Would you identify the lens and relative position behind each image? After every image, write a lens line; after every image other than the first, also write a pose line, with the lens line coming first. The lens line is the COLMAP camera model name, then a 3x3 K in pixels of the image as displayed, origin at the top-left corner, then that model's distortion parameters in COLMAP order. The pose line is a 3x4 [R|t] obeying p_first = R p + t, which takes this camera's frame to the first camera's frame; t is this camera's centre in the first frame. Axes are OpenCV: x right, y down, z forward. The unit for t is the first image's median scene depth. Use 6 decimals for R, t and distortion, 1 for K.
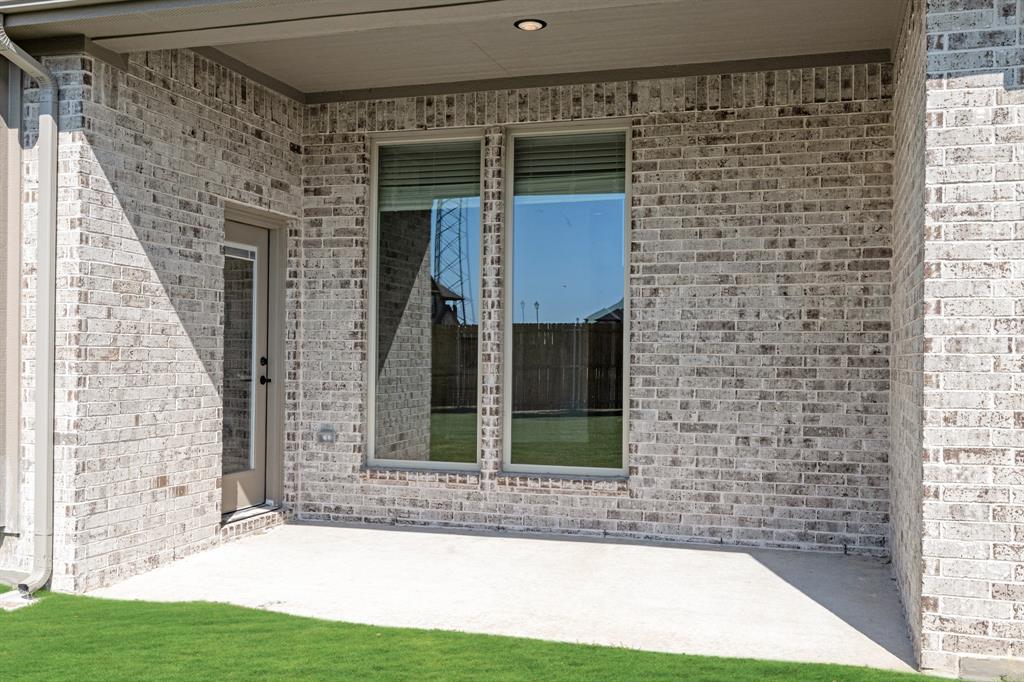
lens RADIAL K [[964.2, 0, 508.4], [0, 964.2, 351.3], [0, 0, 1]] dist [0.004460, 0.000000]
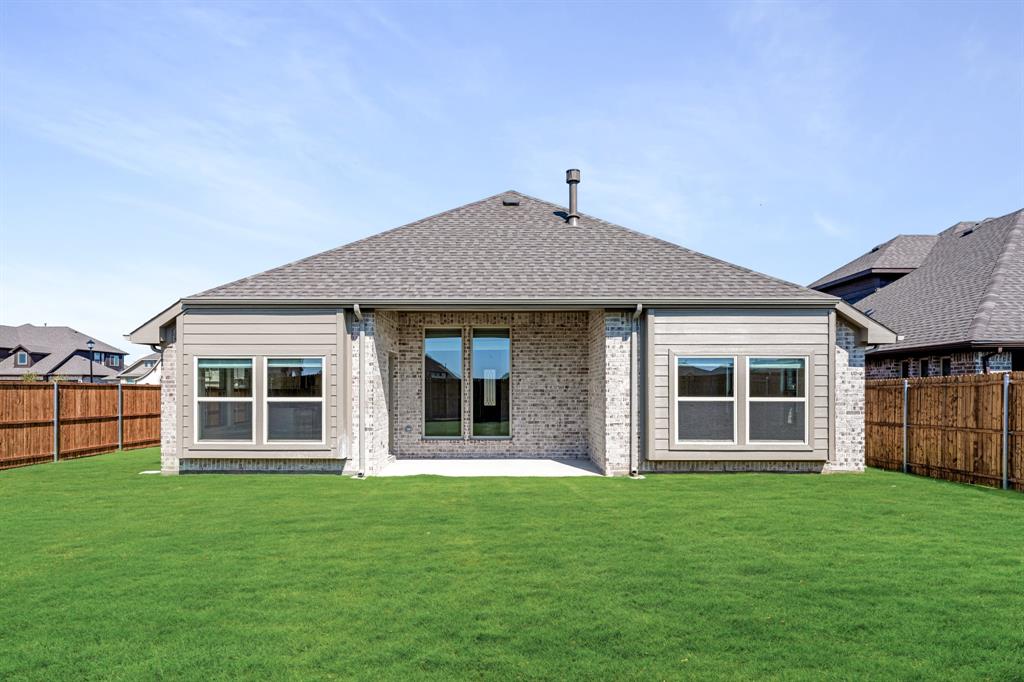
lens RADIAL K [[609.0, 0, 508.4], [0, 609.0, 387.8], [0, 0, 1]] dist [0.019053, 0.000134]
pose [[0.946792, -0.006741, 0.321776, -0.530581], [0.005347, 0.999972, 0.005217, -0.046516], [-0.321803, -0.003219, 0.946801, -0.889233]]
